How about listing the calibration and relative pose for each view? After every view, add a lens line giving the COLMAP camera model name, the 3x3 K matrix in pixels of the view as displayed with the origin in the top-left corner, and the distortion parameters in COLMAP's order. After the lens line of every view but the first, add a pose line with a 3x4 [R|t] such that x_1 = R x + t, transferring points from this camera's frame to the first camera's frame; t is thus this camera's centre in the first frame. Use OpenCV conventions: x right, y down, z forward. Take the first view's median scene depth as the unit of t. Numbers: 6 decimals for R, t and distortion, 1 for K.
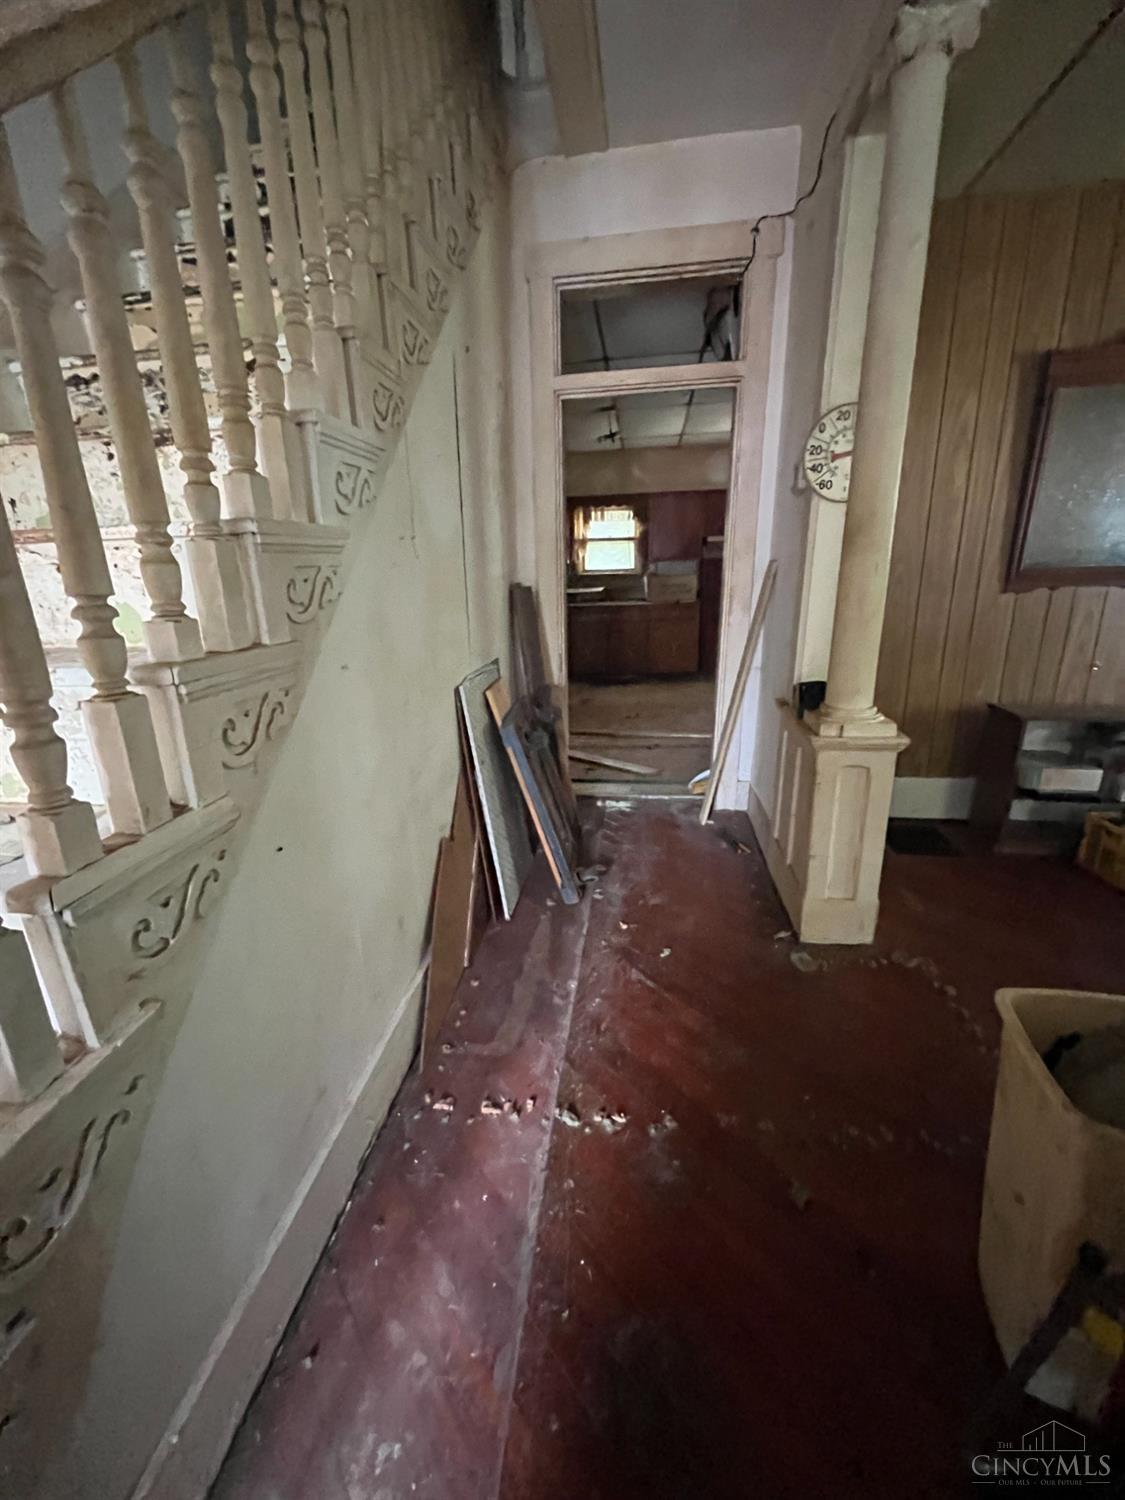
lens RADIAL K [[611.0, 0, 560.7], [0, 611.0, 751.2], [0, 0, 1]] dist [0.000825, 0.000094]
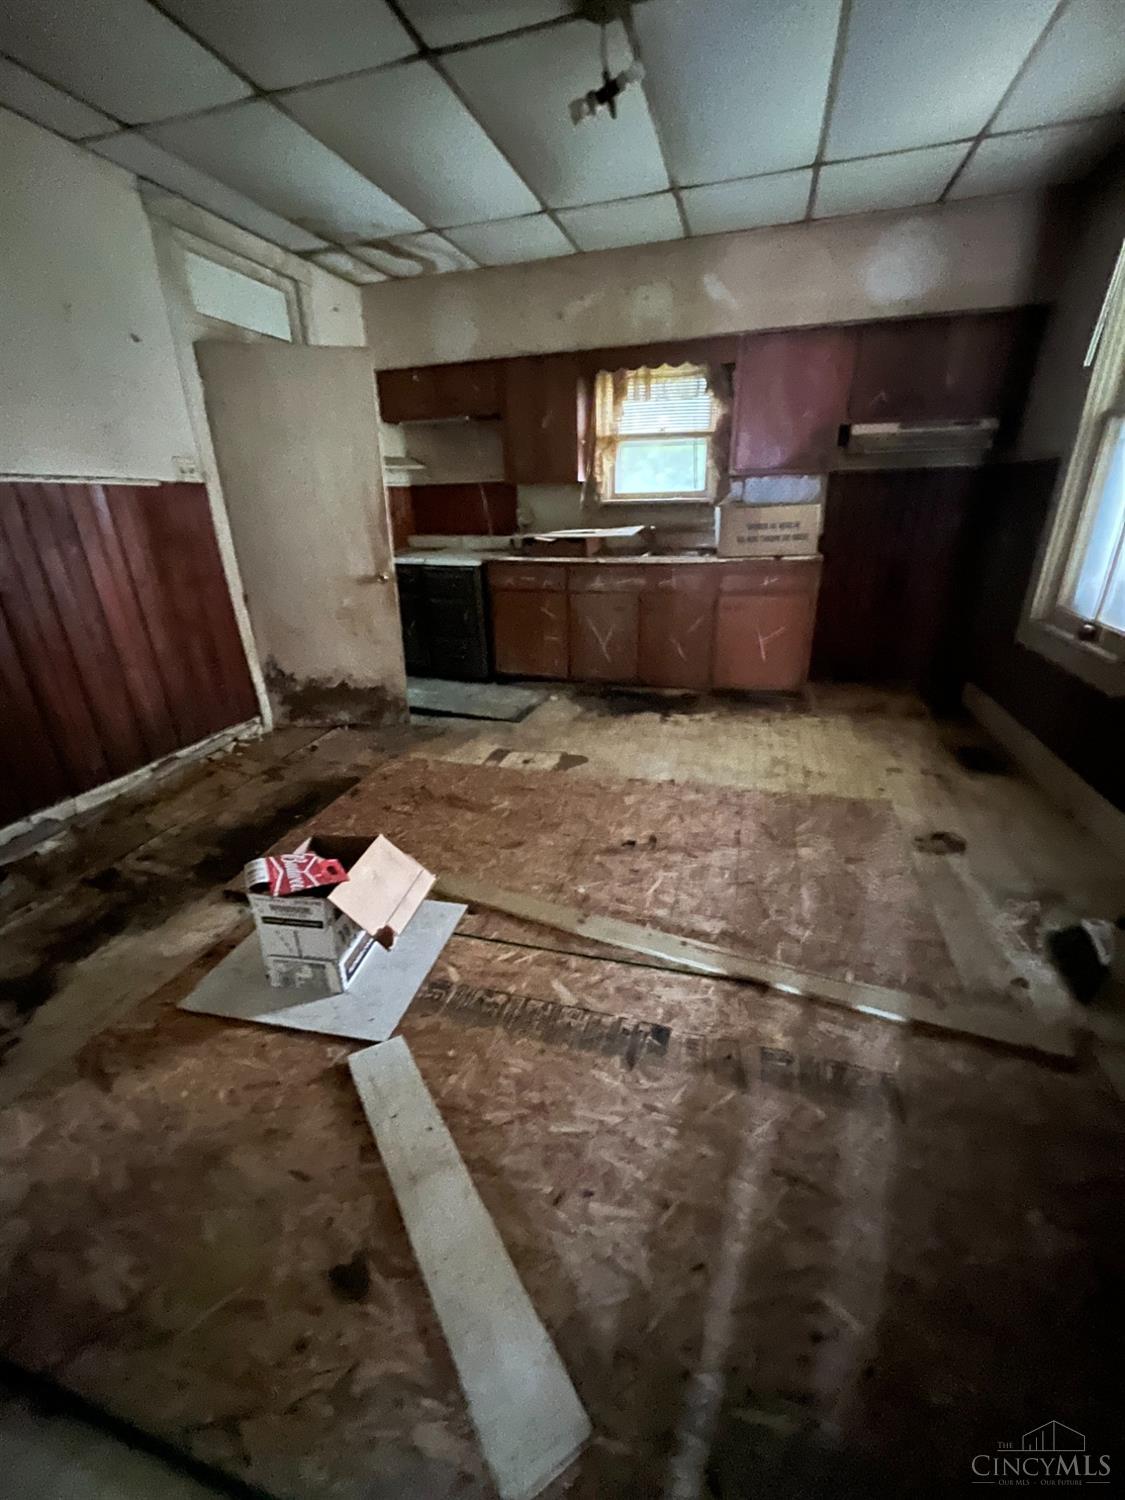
lens RADIAL K [[611.0, 0, 561.2], [0, 611.0, 750.5], [0, 0, 1]] dist [0.000825, 0.000094]
pose [[0.988576, 0.060849, -0.137896, 0.086800], [-0.044194, 0.991696, 0.120774, -0.130935], [0.144100, -0.113300, 0.983056, 0.422921]]
